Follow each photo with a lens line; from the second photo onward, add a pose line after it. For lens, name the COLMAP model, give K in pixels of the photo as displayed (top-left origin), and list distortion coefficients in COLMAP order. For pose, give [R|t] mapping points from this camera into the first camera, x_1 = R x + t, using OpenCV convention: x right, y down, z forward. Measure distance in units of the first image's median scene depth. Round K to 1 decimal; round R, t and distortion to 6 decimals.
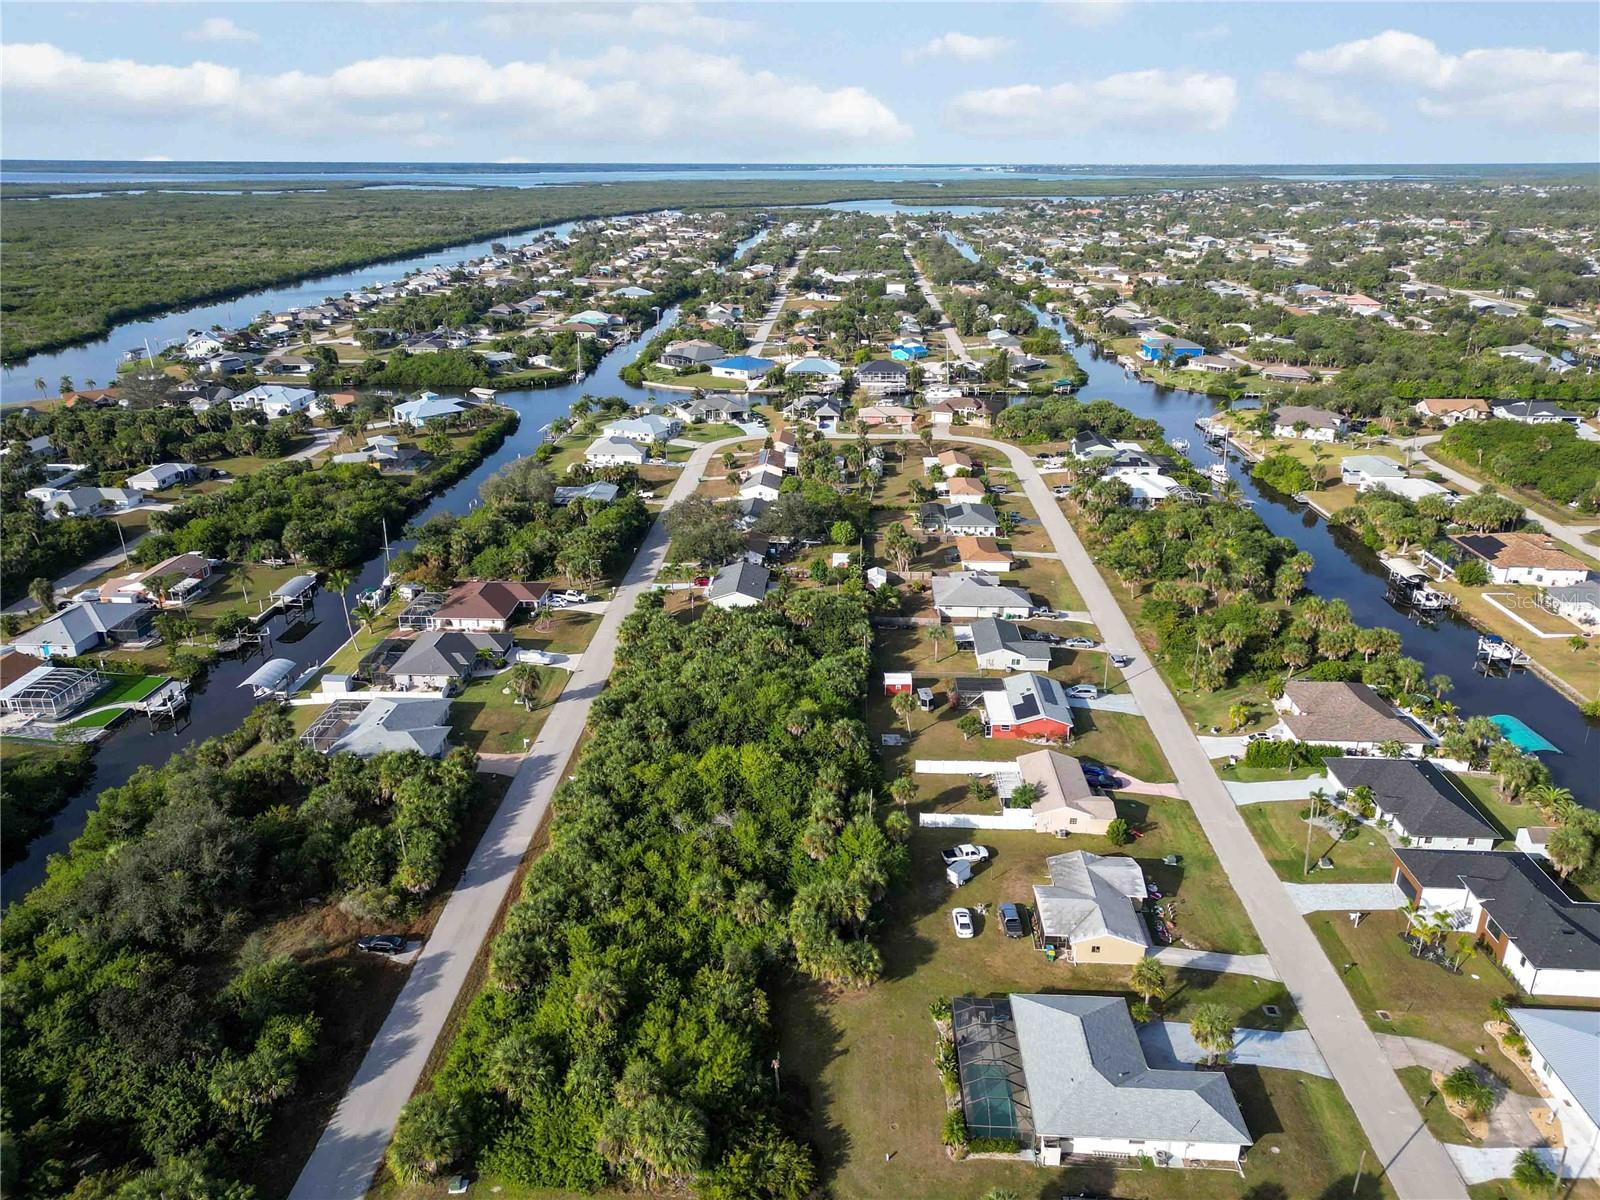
lens RADIAL K [[1132.0, 0, 798.8], [0, 1132.0, 599.1], [0, 0, 1]] dist [0.092502, -0.103178]
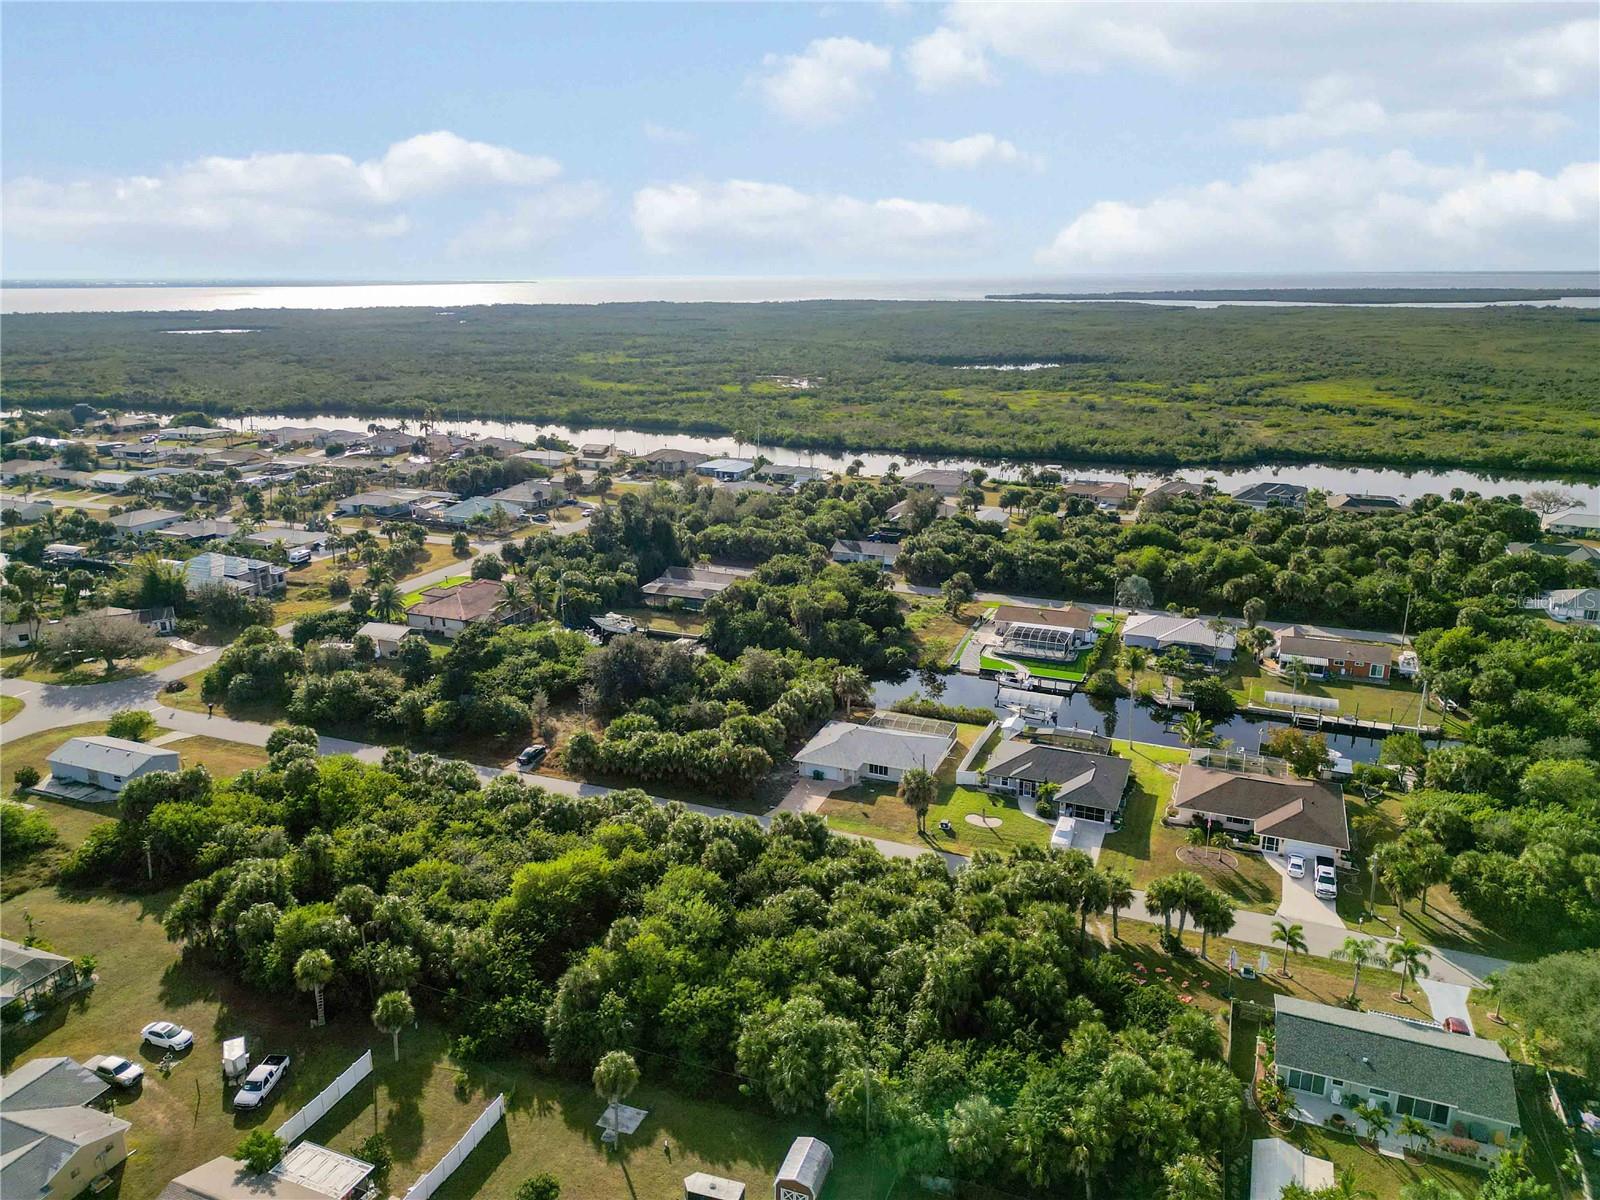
lens RADIAL K [[1108.9, 0, 798.5], [0, 1108.9, 607.5], [0, 0, 1]] dist [0.082653, -0.092505]
pose [[-0.338168, 0.270079, -0.901498, 0.350073], [-0.337273, 0.859521, 0.384020, -0.238661], [0.878572, 0.433914, -0.199572, 0.793103]]
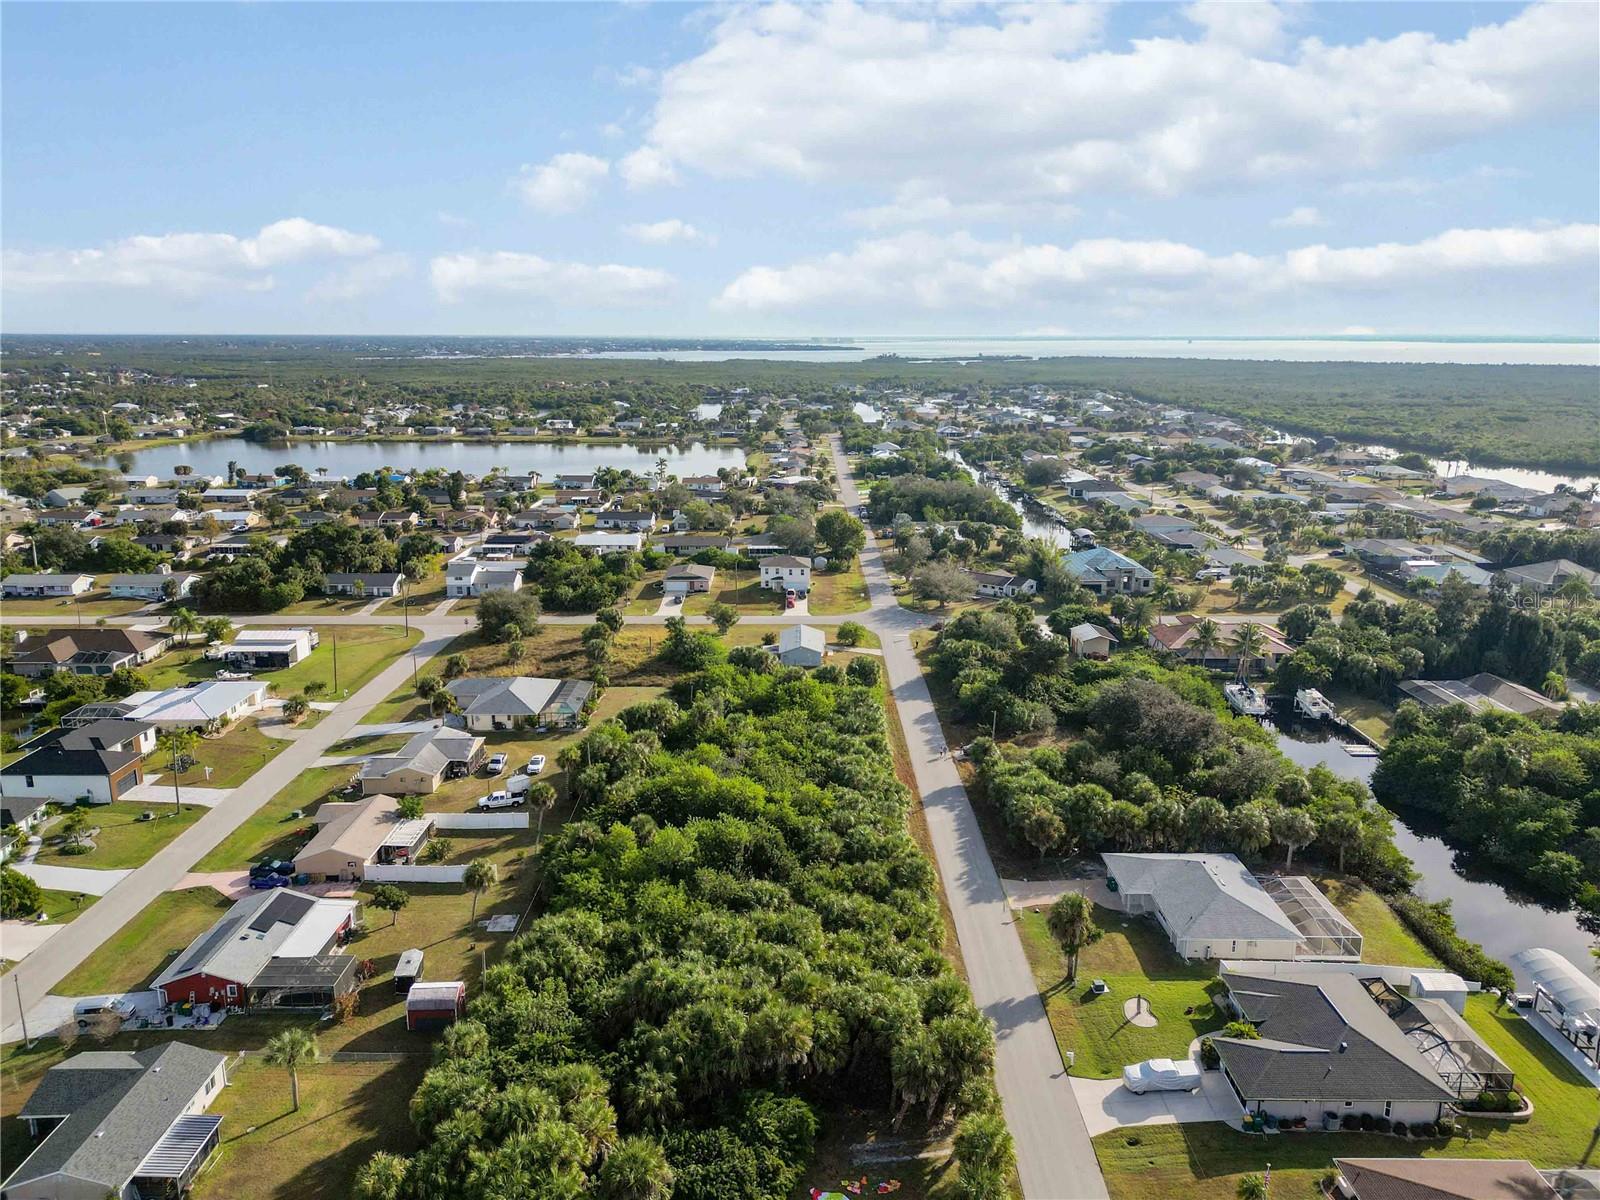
lens RADIAL K [[1124.5, 0, 800.0], [0, 1124.5, 600.0], [0, 0, 1]] dist [0.092069, -0.104157]
pose [[-0.999069, 0.007655, -0.042451, -0.052905], [-0.017793, 0.823366, 0.567232, -0.322490], [0.039295, 0.567459, -0.822463, 1.082110]]
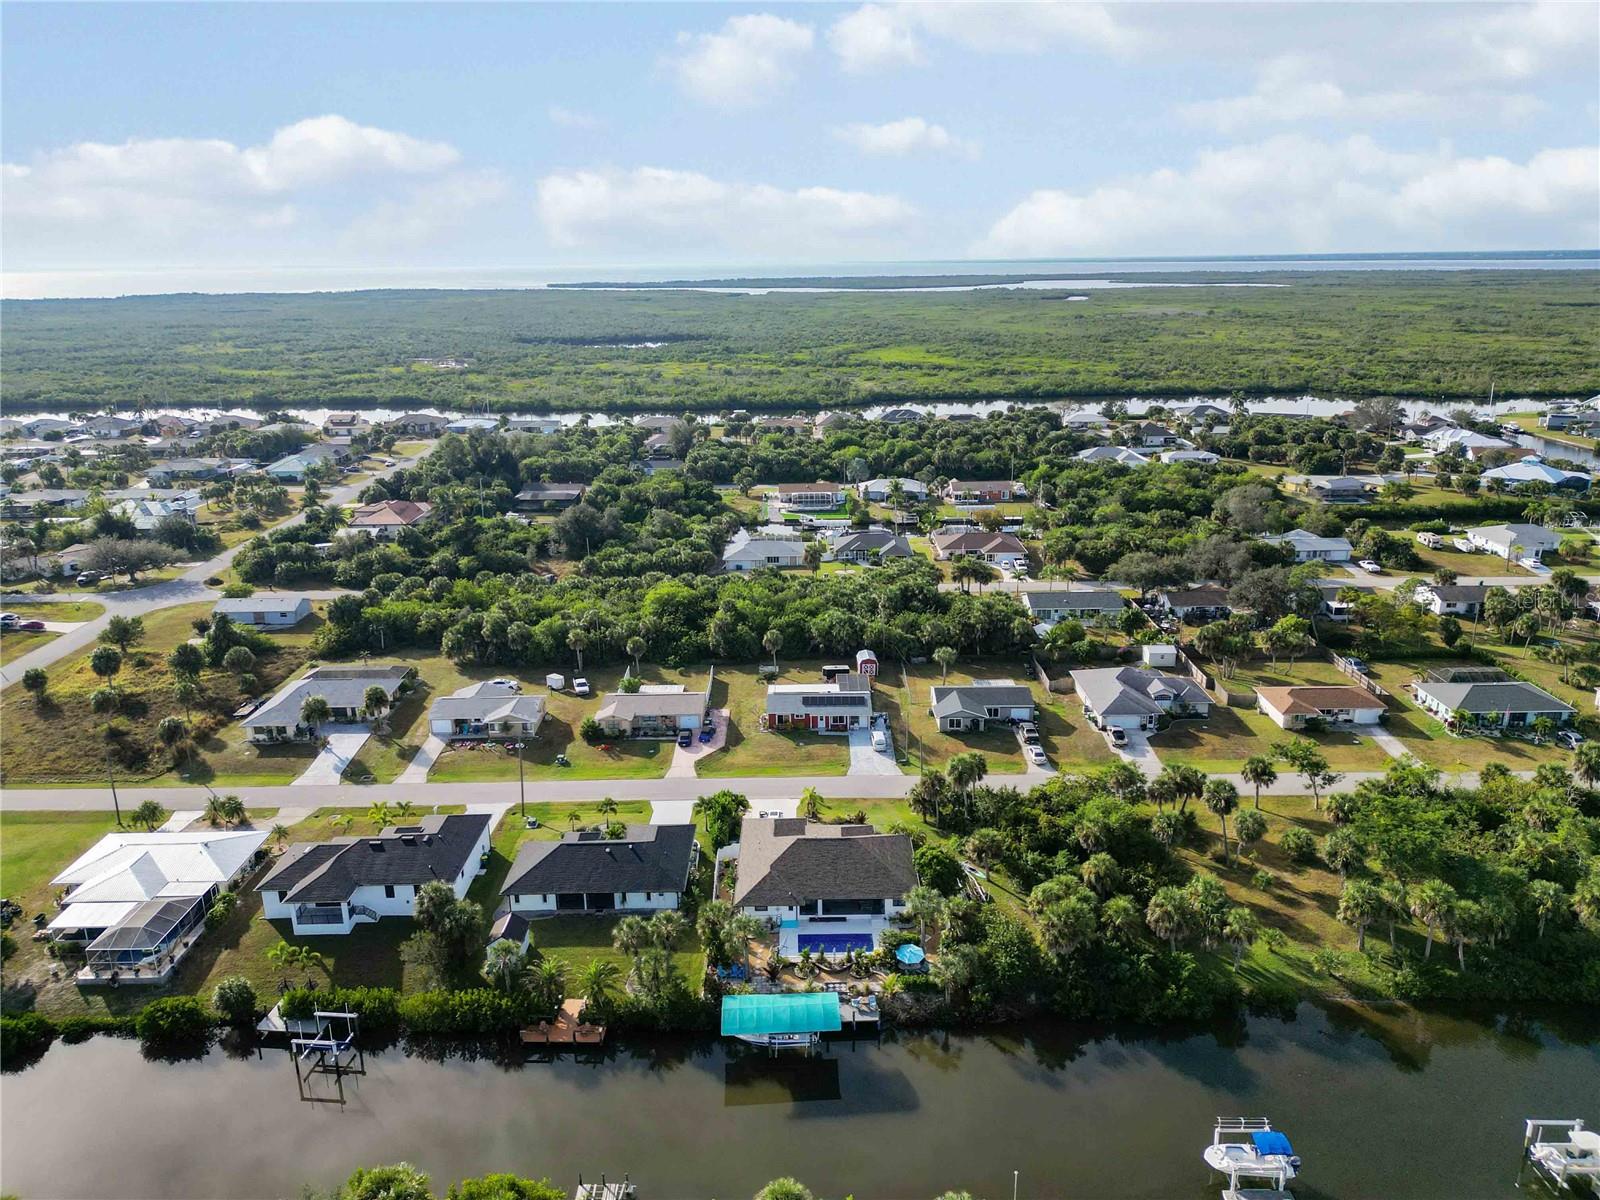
lens RADIAL K [[1108.9, 0, 798.5], [0, 1108.9, 607.5], [0, 0, 1]] dist [0.082653, -0.092505]
pose [[0.045398, 0.295971, -0.954118, 0.827091], [-0.350526, 0.899094, 0.262224, -0.171391], [0.935452, 0.322539, 0.144563, 0.625331]]
